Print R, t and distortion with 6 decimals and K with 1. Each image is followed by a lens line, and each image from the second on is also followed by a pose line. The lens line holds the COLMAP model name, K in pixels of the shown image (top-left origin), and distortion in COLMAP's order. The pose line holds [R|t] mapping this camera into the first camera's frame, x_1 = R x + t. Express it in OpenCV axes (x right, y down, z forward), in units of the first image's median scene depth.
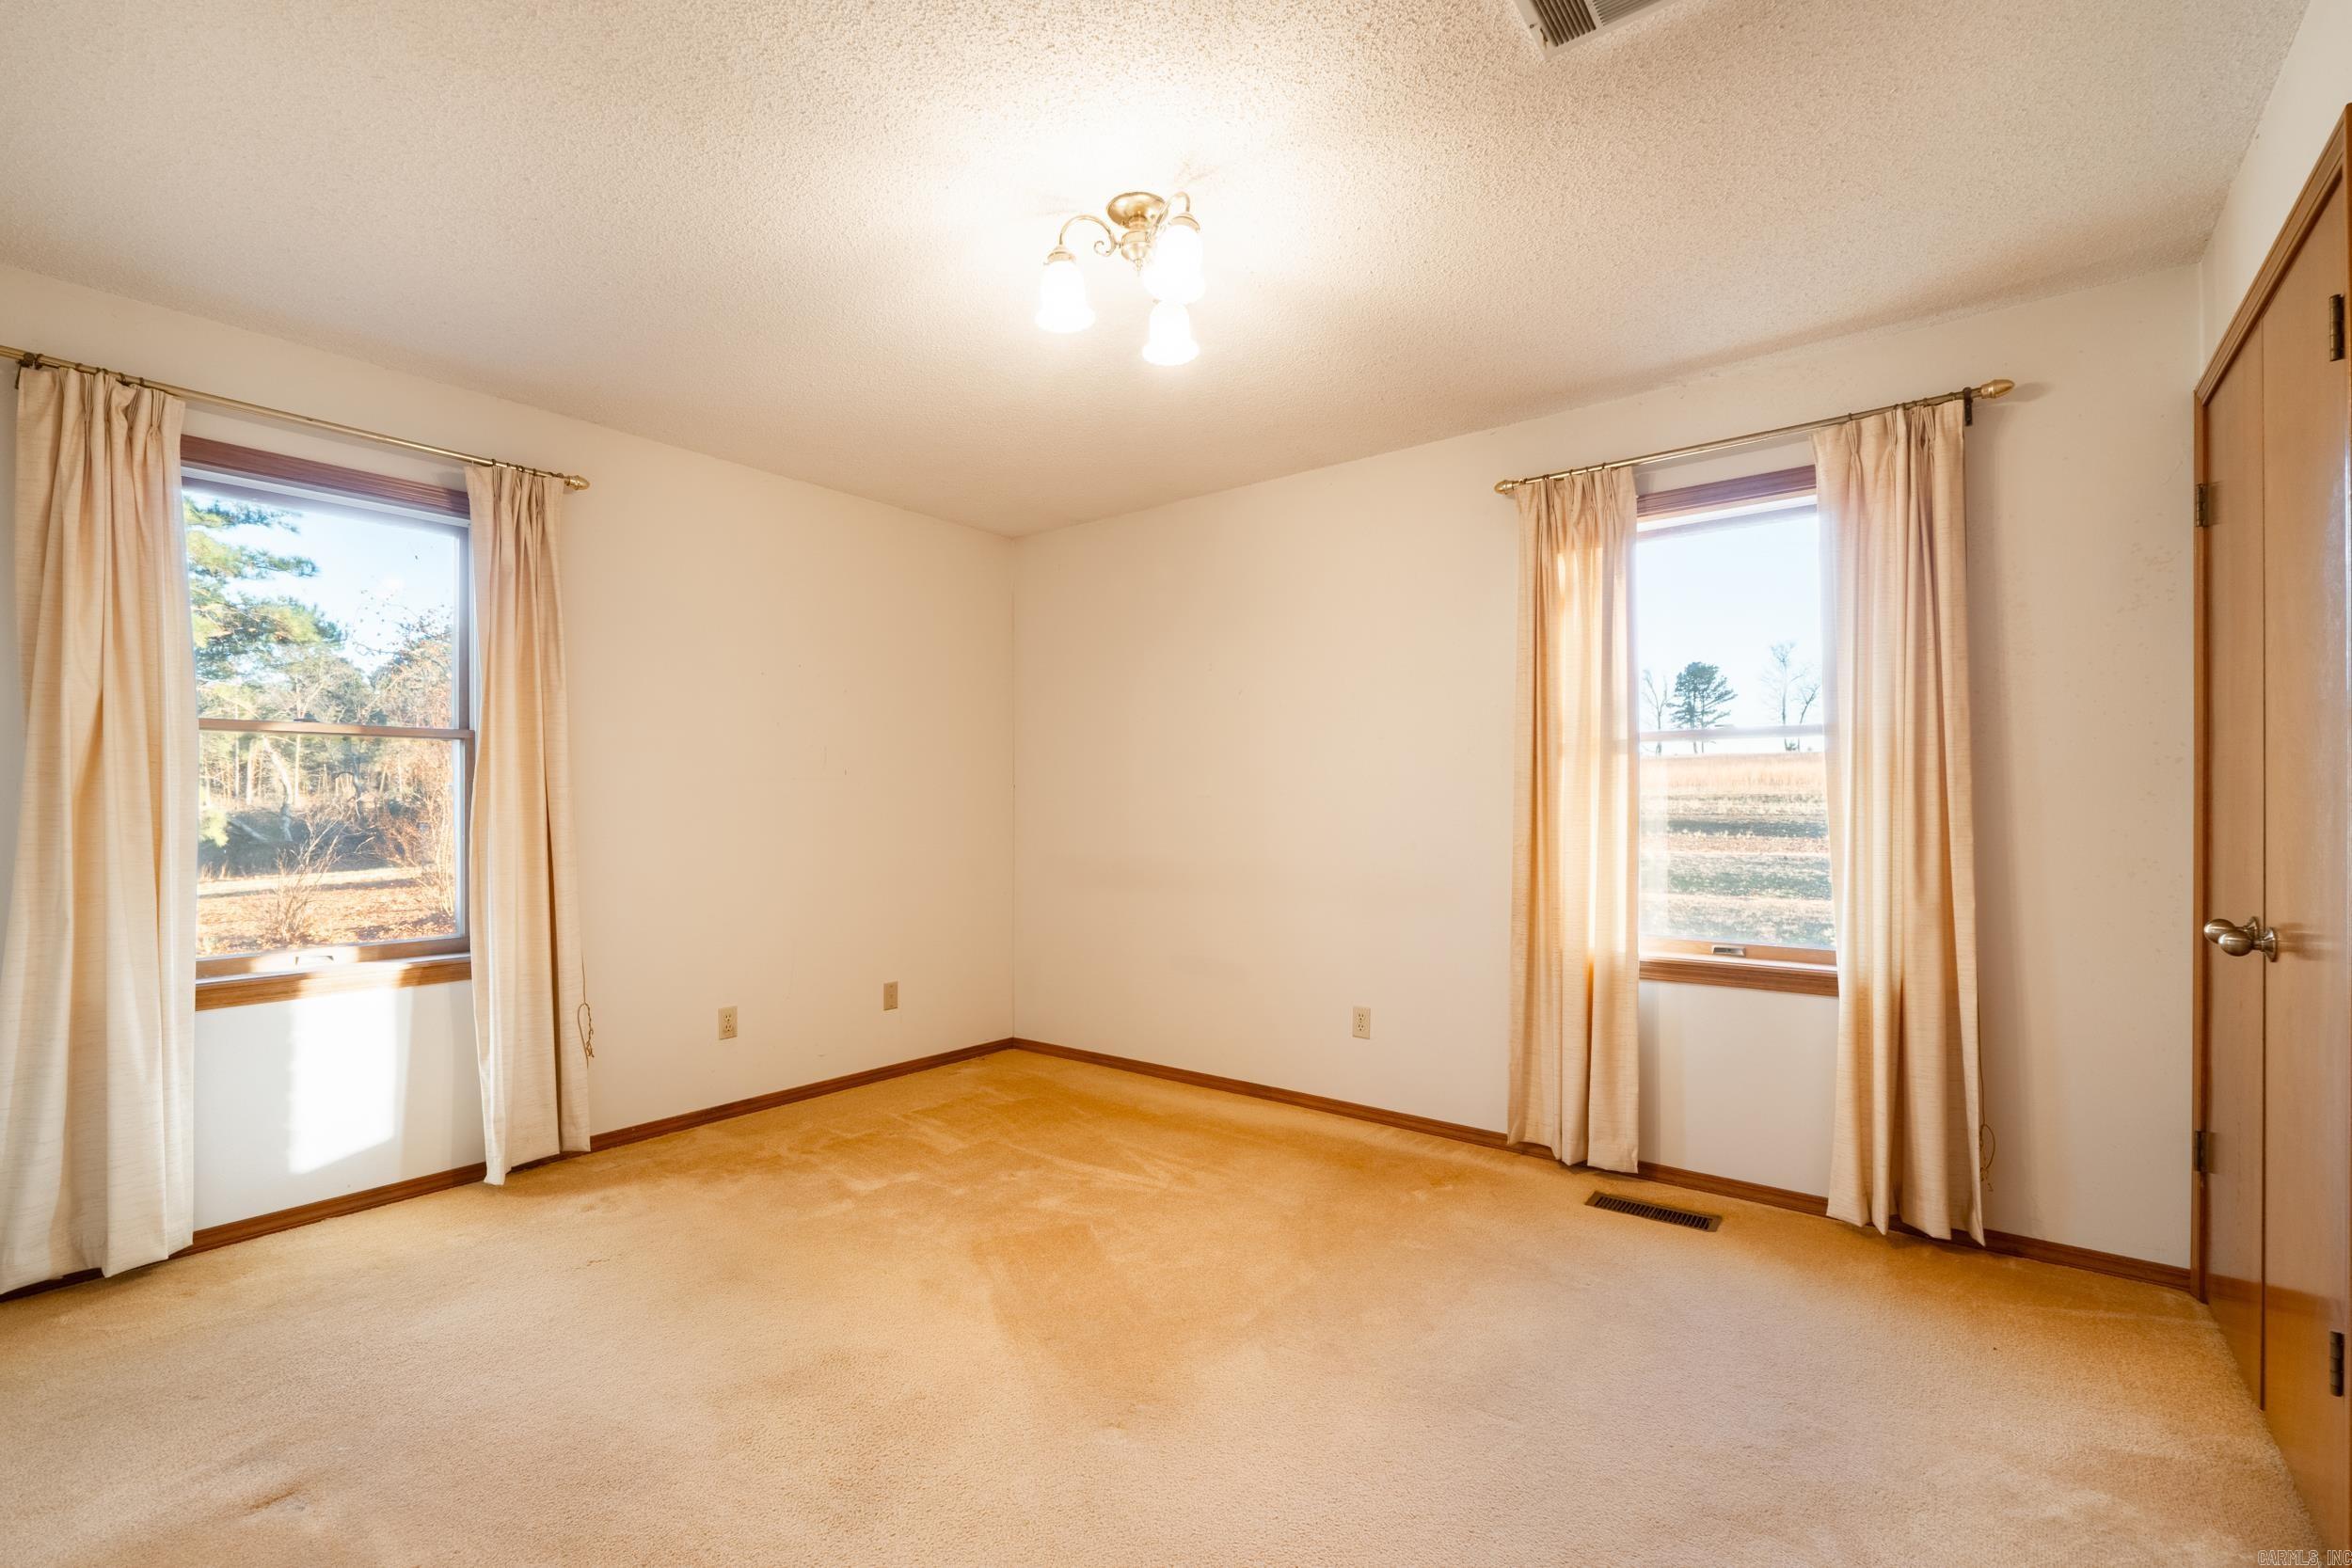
lens RADIAL K [[985.9, 0, 1168.2], [0, 985.9, 780.4], [0, 0, 1]] dist [-0.008263, 0.000840]
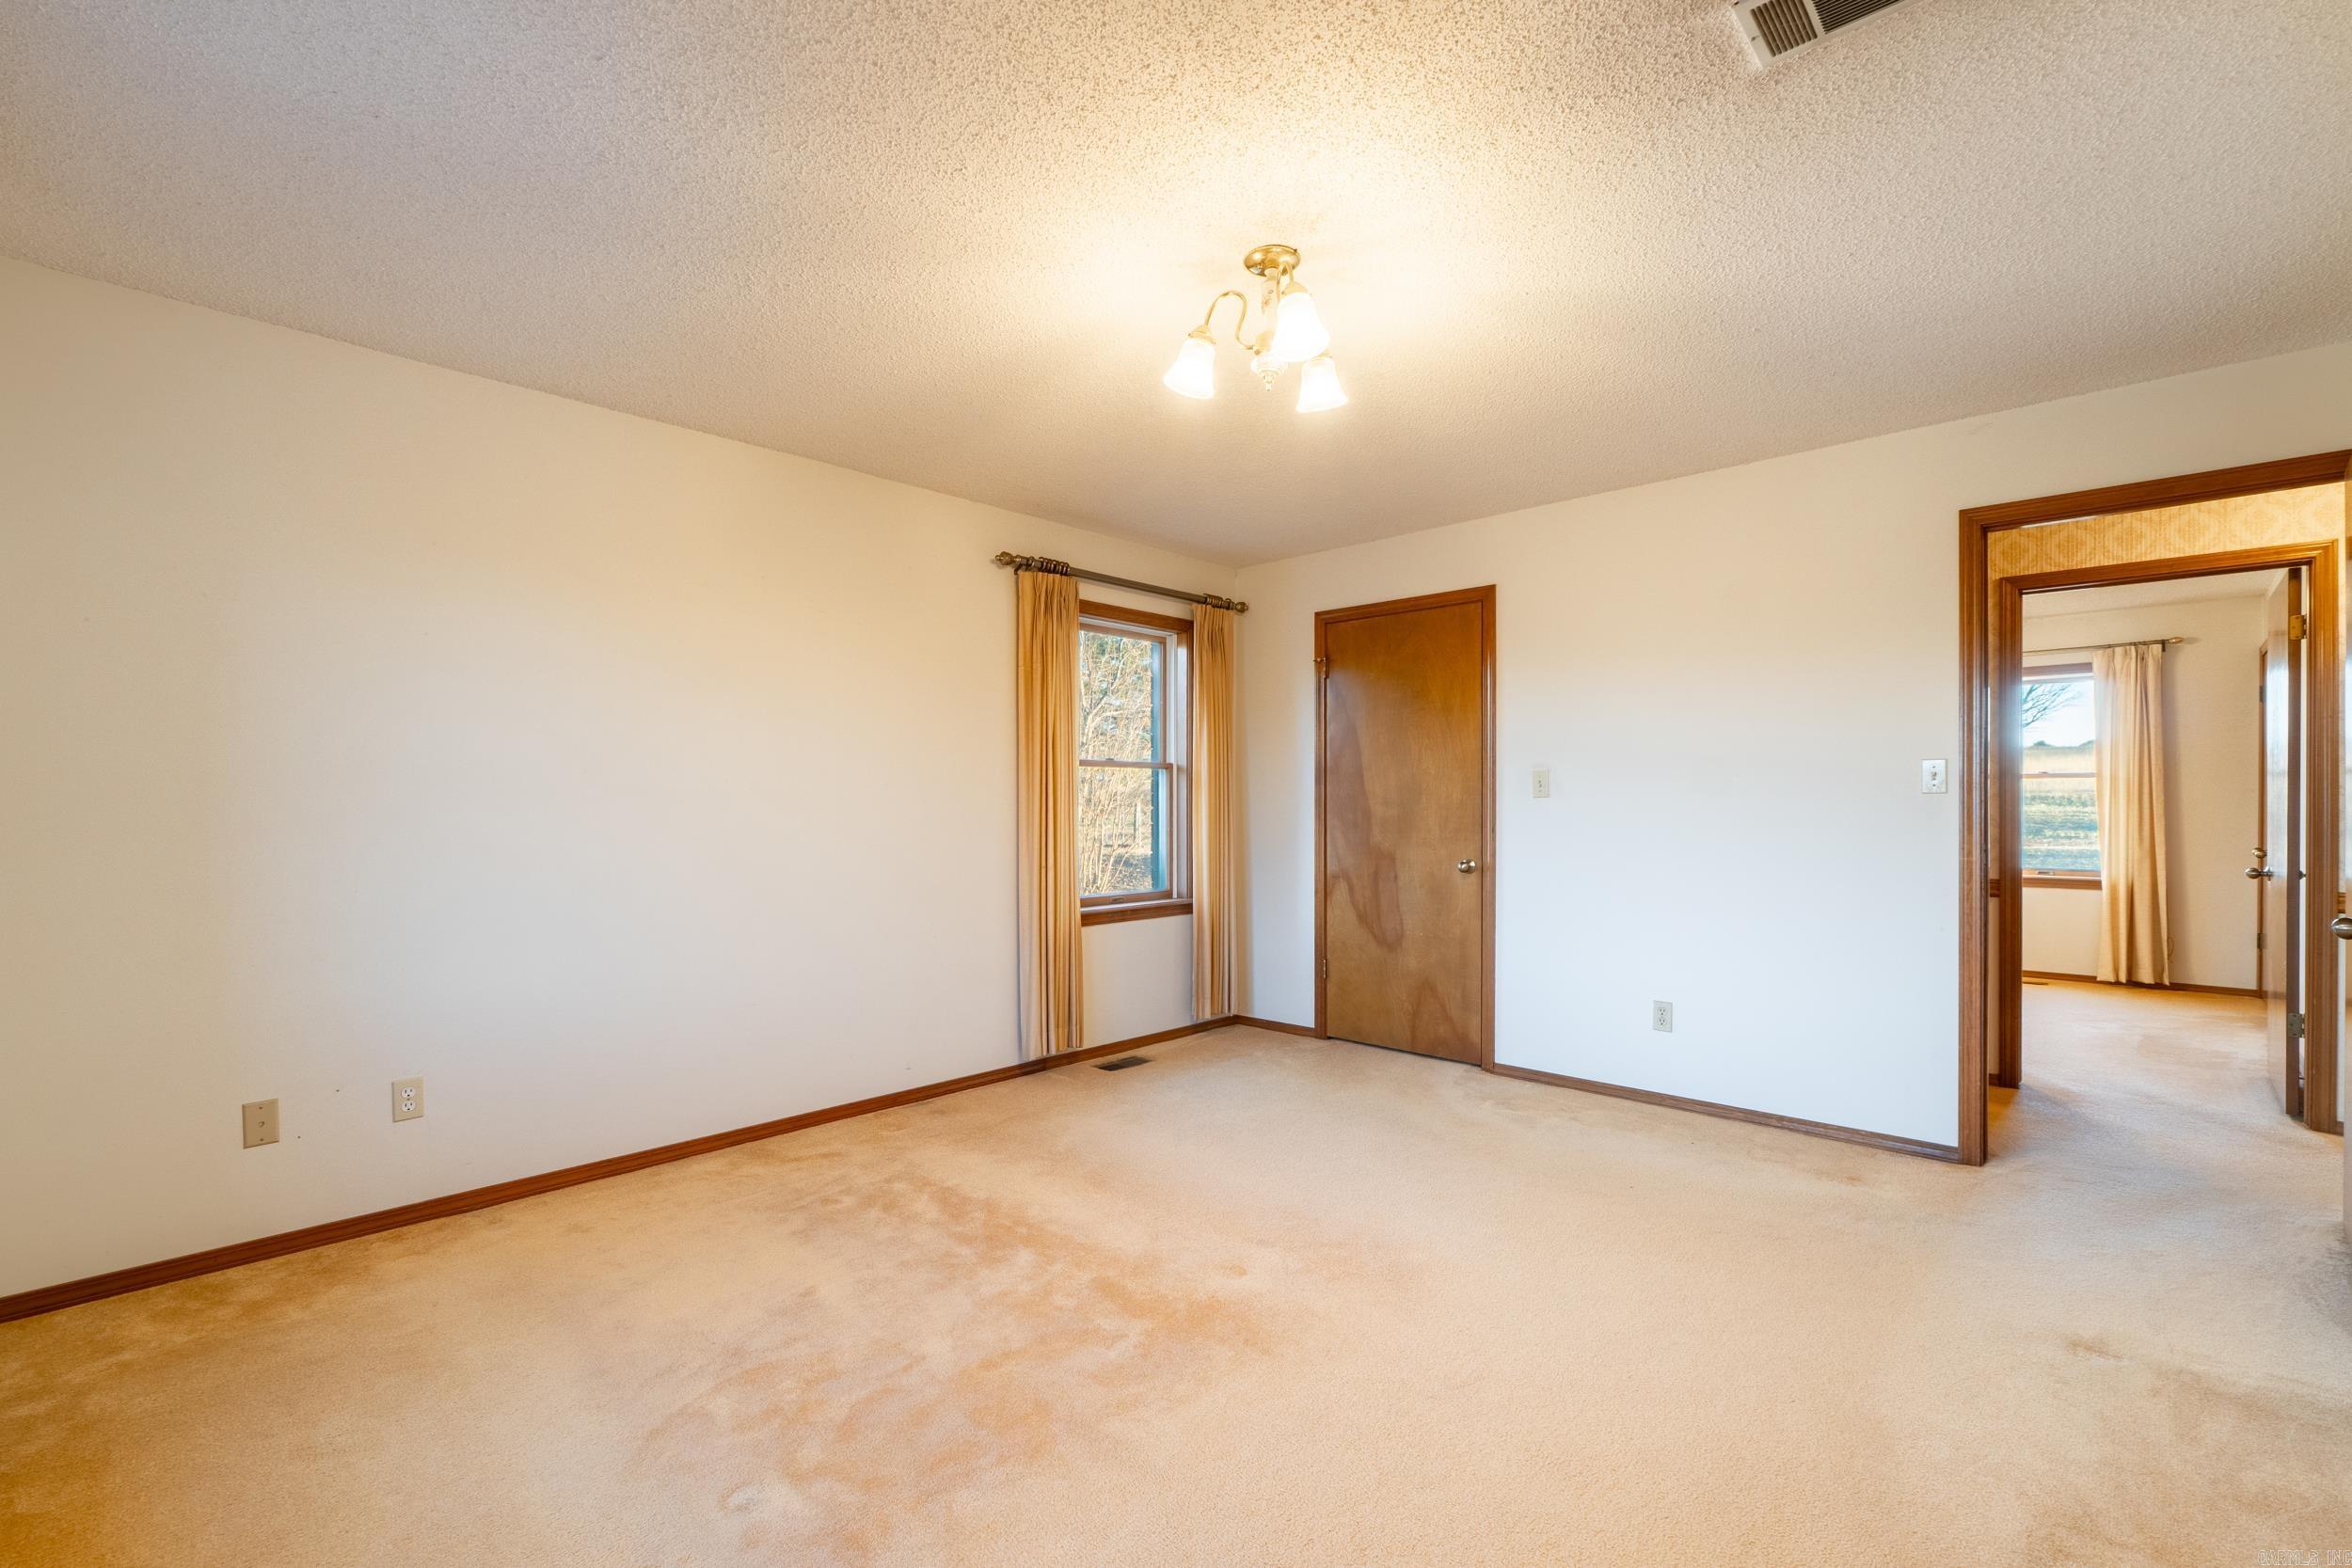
lens RADIAL K [[985.9, 0, 1180.5], [0, 985.9, 798.1], [0, 0, 1]] dist [-0.008263, 0.000840]
pose [[0.998025, 0.003333, -0.062725, -1.447161], [-0.003265, 0.999994, 0.001188, 0.004859], [0.062729, -0.000981, 0.998030, -1.559760]]
